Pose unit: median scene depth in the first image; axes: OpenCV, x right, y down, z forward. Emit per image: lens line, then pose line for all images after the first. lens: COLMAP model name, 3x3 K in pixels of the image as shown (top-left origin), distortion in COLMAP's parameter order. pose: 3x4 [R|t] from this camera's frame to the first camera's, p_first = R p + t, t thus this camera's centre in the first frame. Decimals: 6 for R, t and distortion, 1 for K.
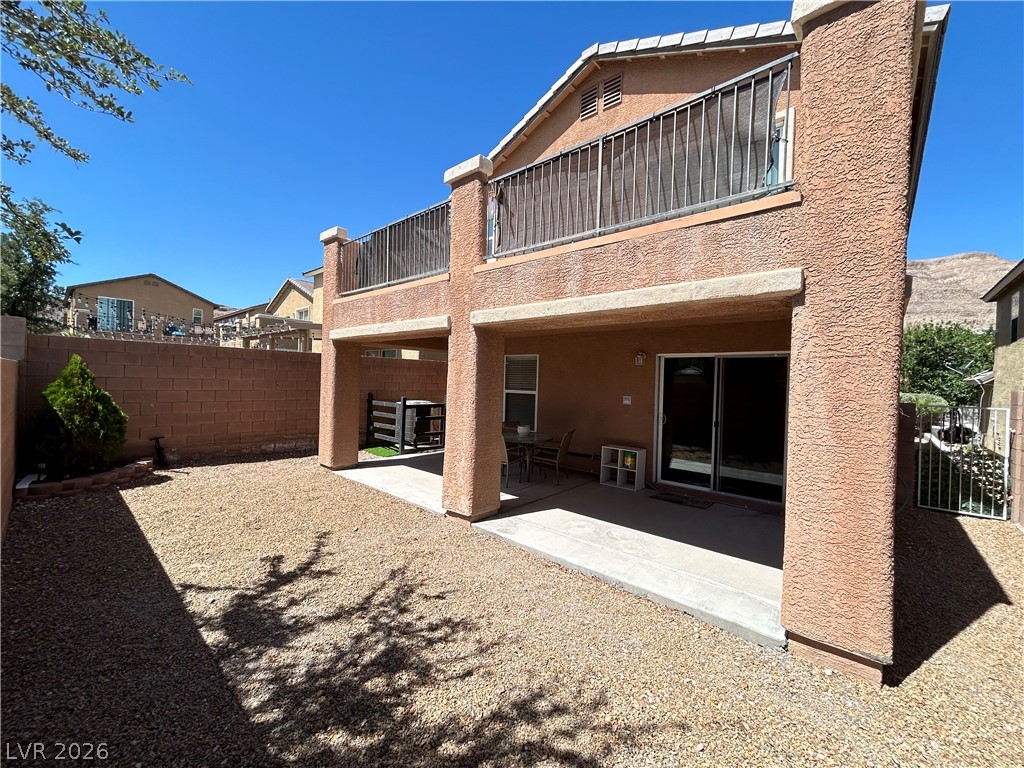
lens RADIAL K [[411.7, 0, 511.5], [0, 411.7, 383.4], [0, 0, 1]] dist [-0.001993, 0.001080]
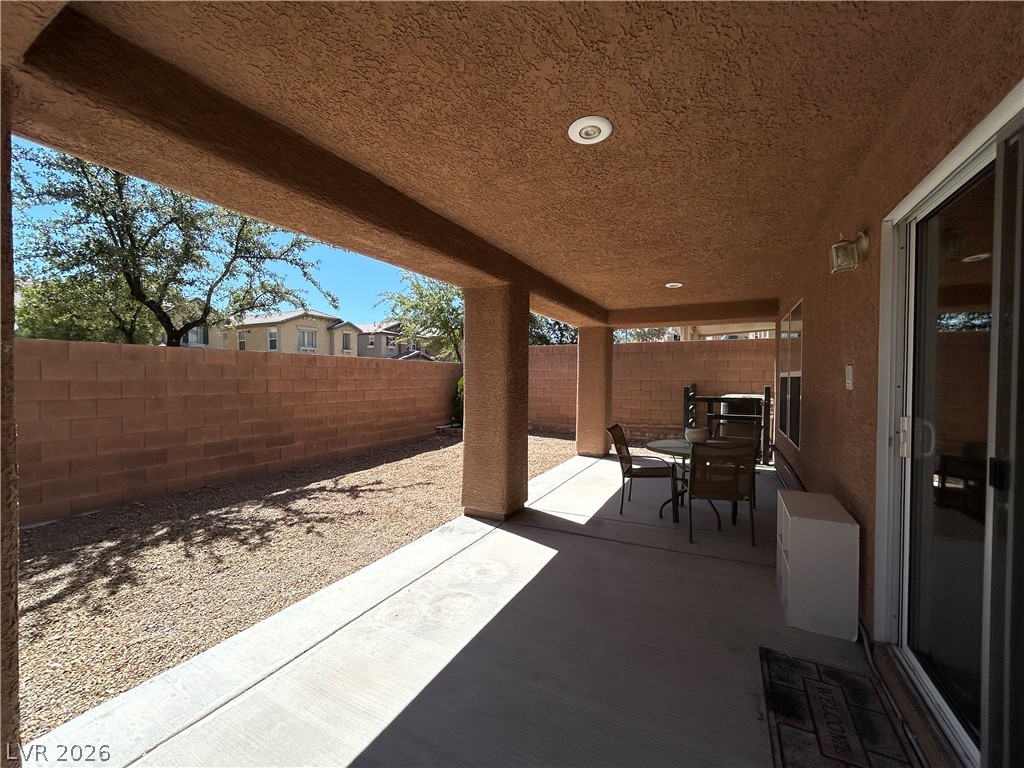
lens RADIAL K [[411.7, 0, 511.7], [0, 411.7, 382.4], [0, 0, 1]] dist [-0.001993, 0.001080]
pose [[0.242572, -0.016090, -0.970000, 1.194702], [-0.005065, 0.999828, -0.017852, 0.116260], [0.970120, 0.009244, 0.242448, 1.363318]]
